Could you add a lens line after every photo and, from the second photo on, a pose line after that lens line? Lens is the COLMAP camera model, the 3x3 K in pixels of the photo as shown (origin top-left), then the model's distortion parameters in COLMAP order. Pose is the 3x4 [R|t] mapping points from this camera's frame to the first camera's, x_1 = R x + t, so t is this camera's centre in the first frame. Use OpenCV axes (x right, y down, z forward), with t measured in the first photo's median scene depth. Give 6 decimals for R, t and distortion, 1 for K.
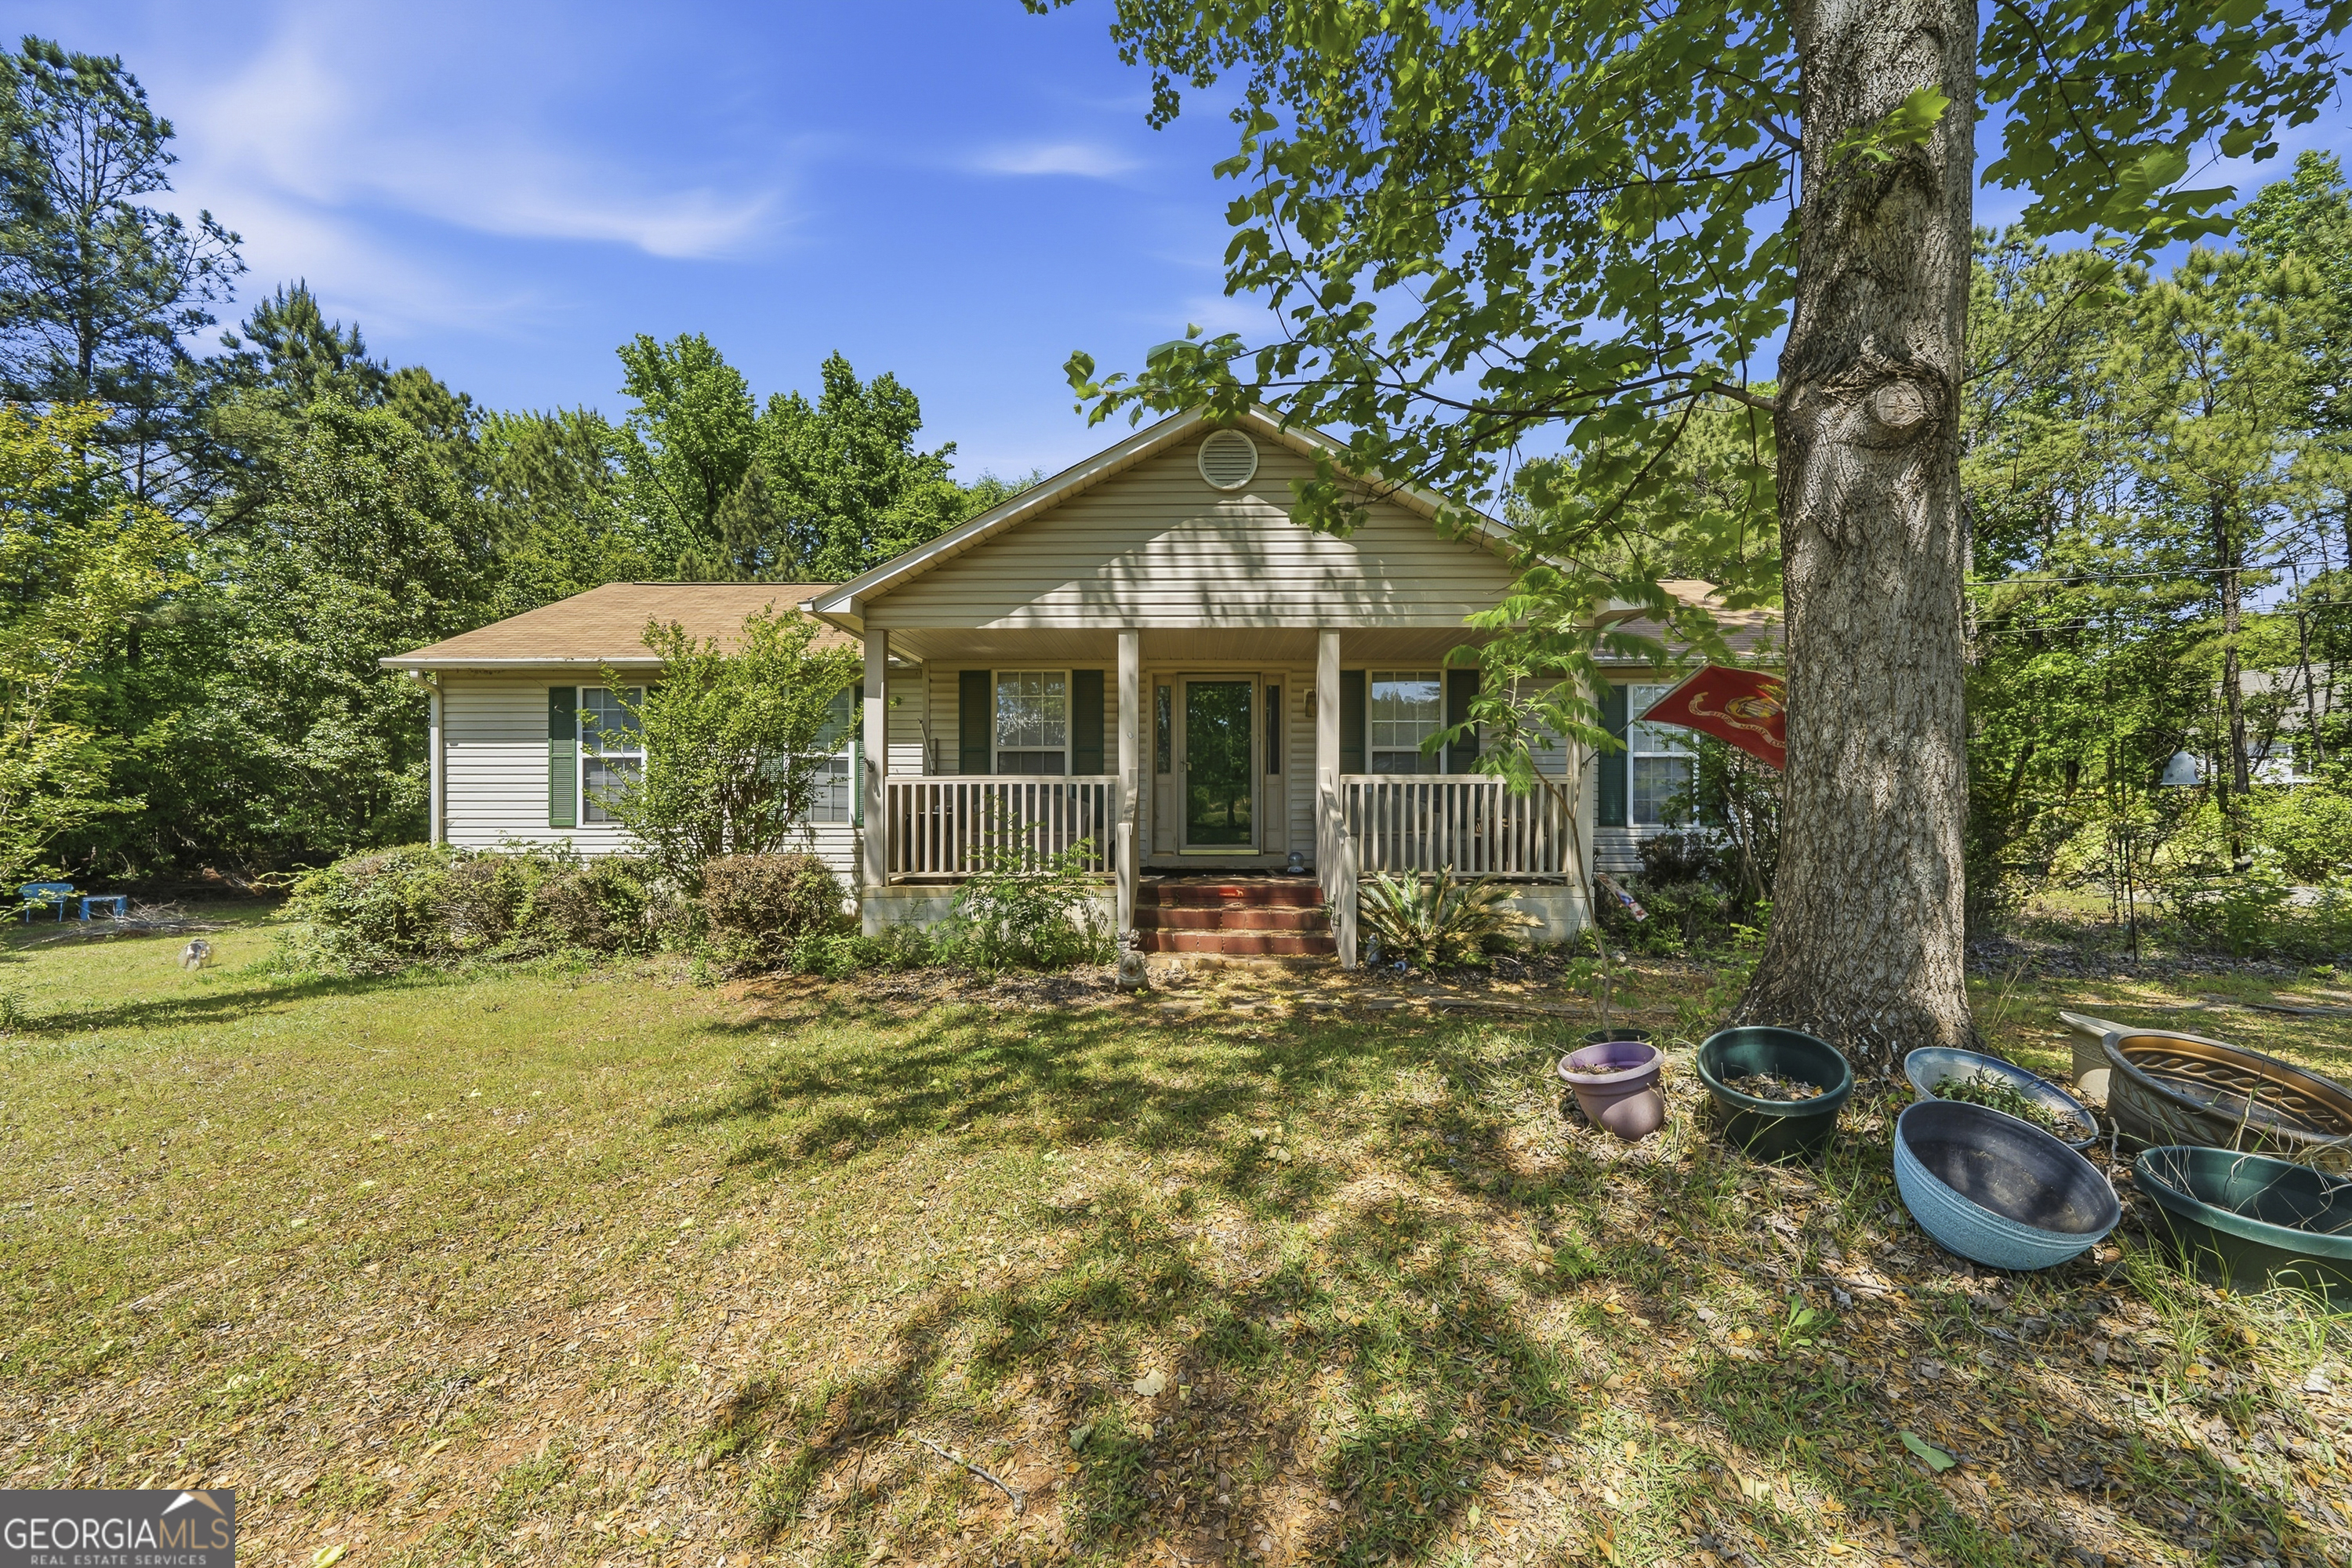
lens RADIAL K [[836.2, 0, 1140.4], [0, 836.2, 794.2], [0, 0, 1]] dist [-0.016772, 0.000015]
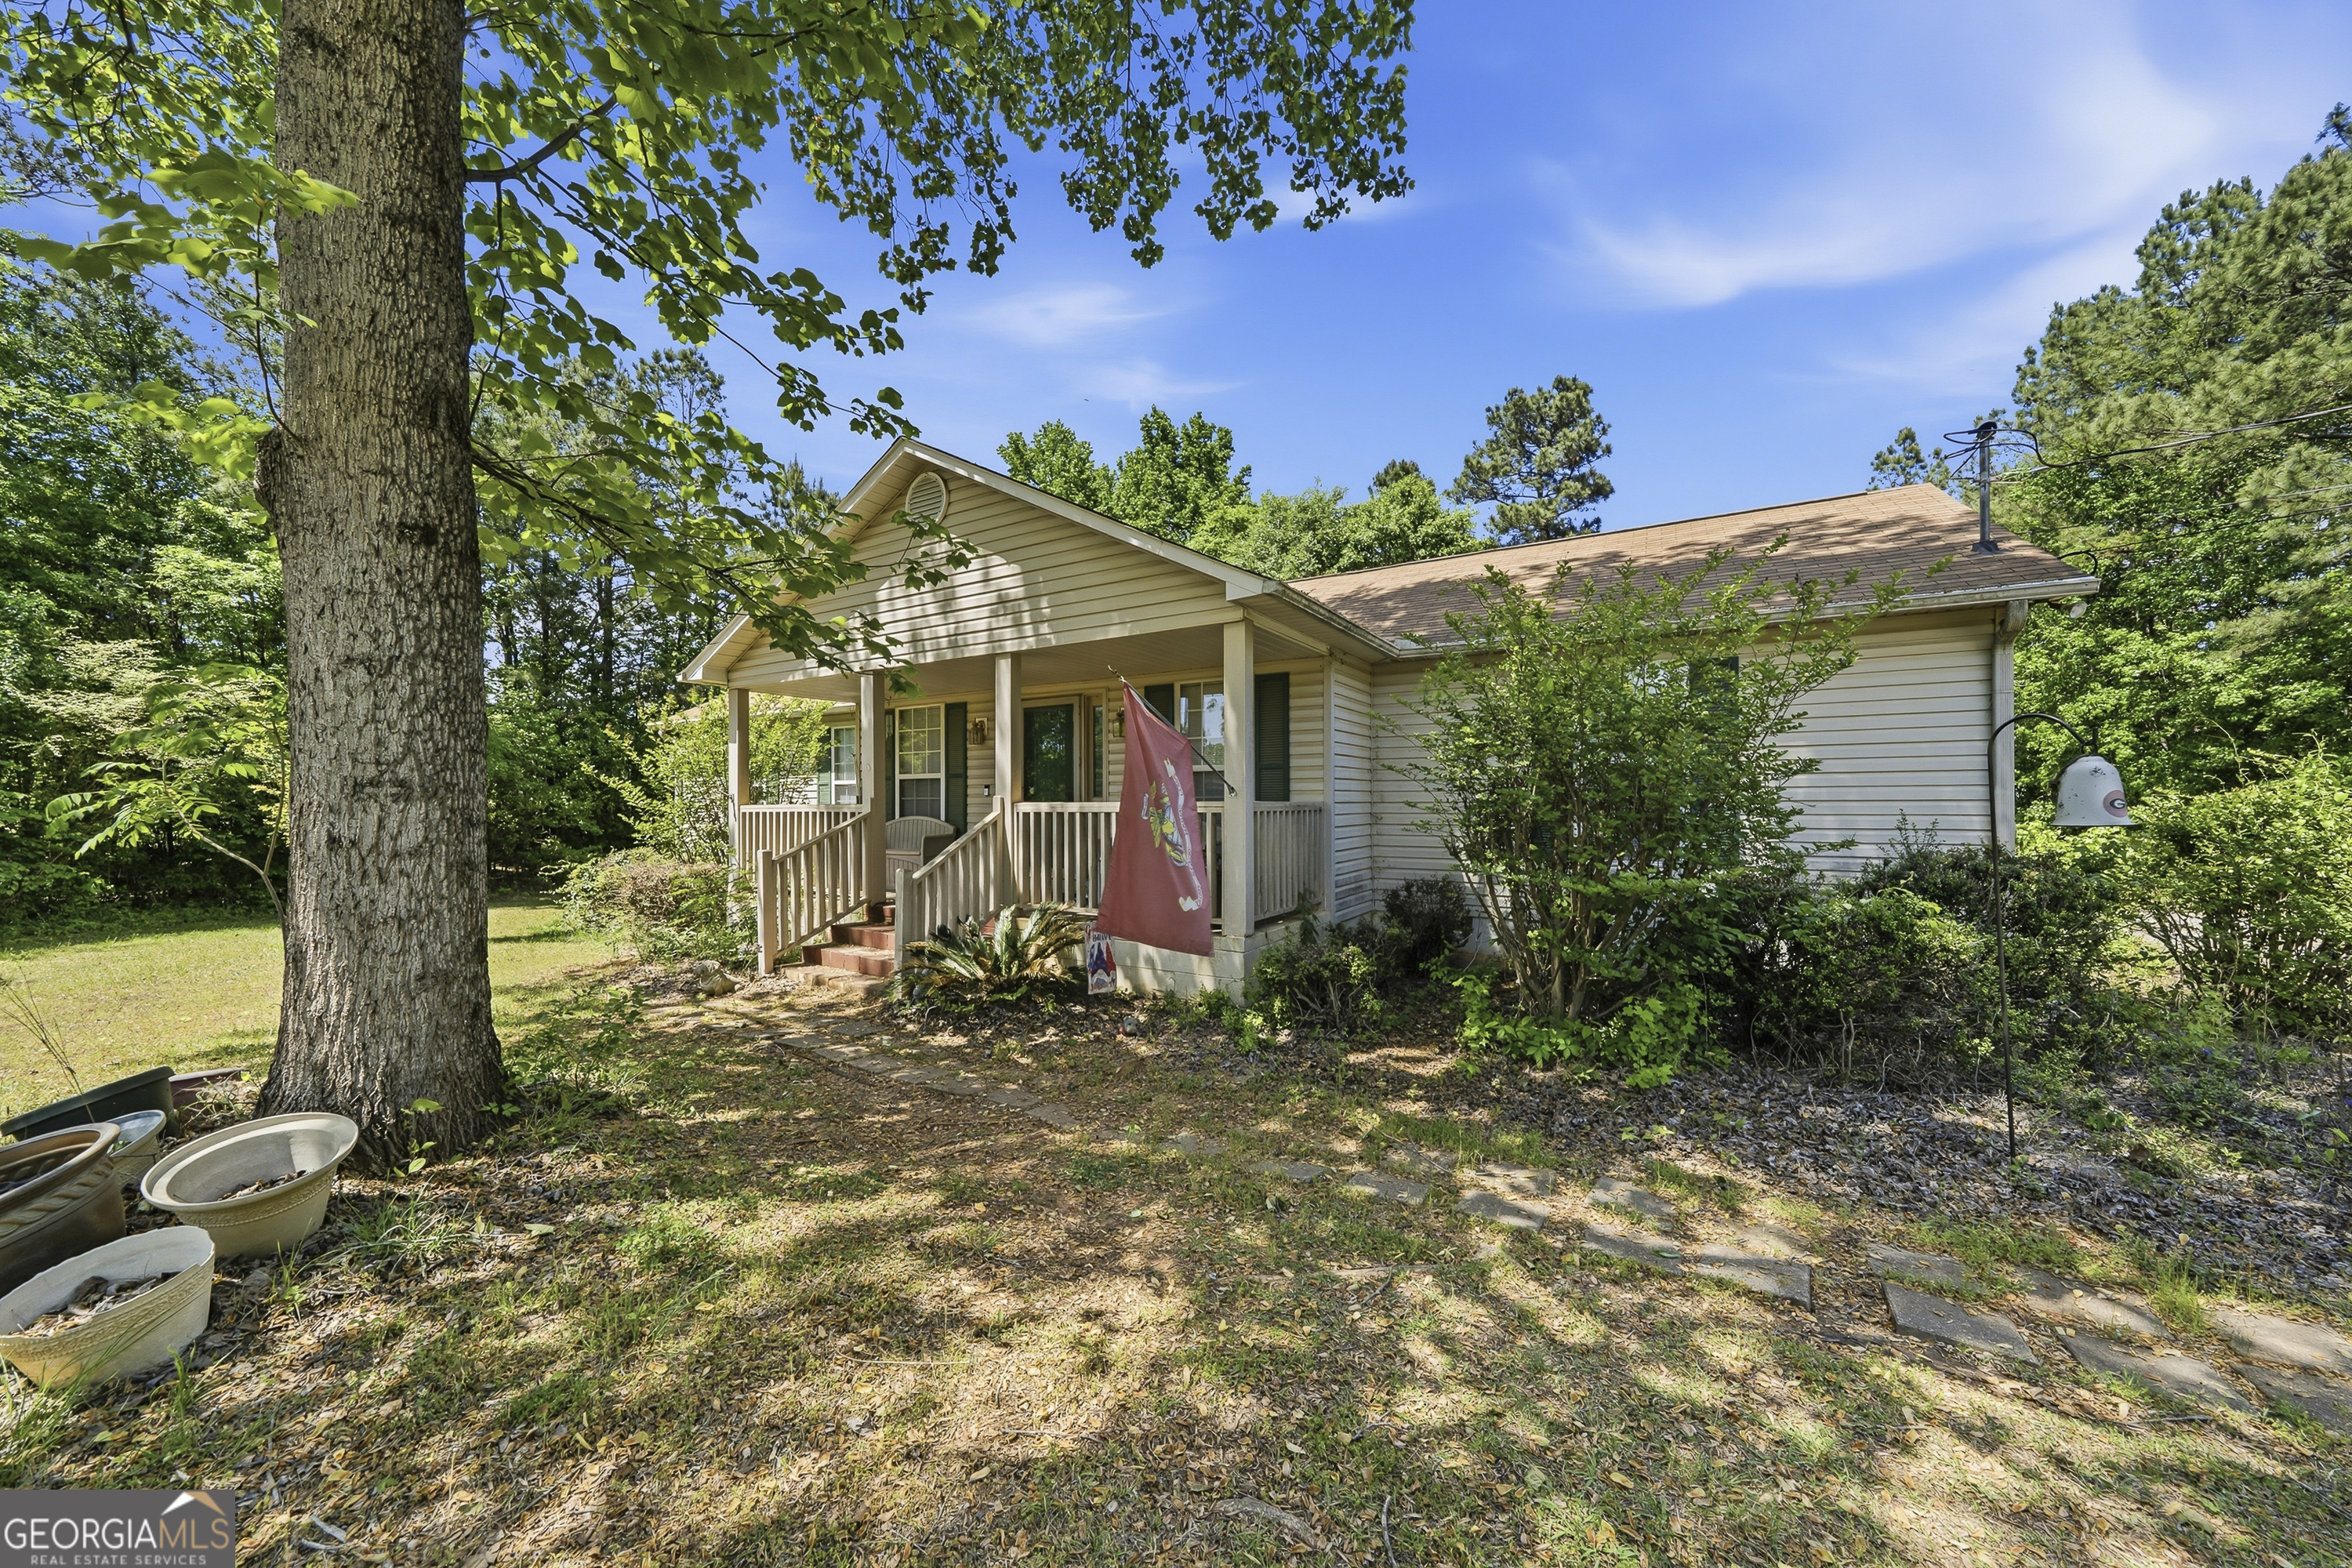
lens RADIAL K [[836.2, 0, 1140.4], [0, 836.2, 794.2], [0, 0, 1]] dist [-0.016772, 0.000015]
pose [[0.835661, -0.000834, -0.549245, 0.900474], [-0.004381, 0.999957, -0.008185, -0.026169], [0.549228, 0.009246, 0.835621, 0.271043]]
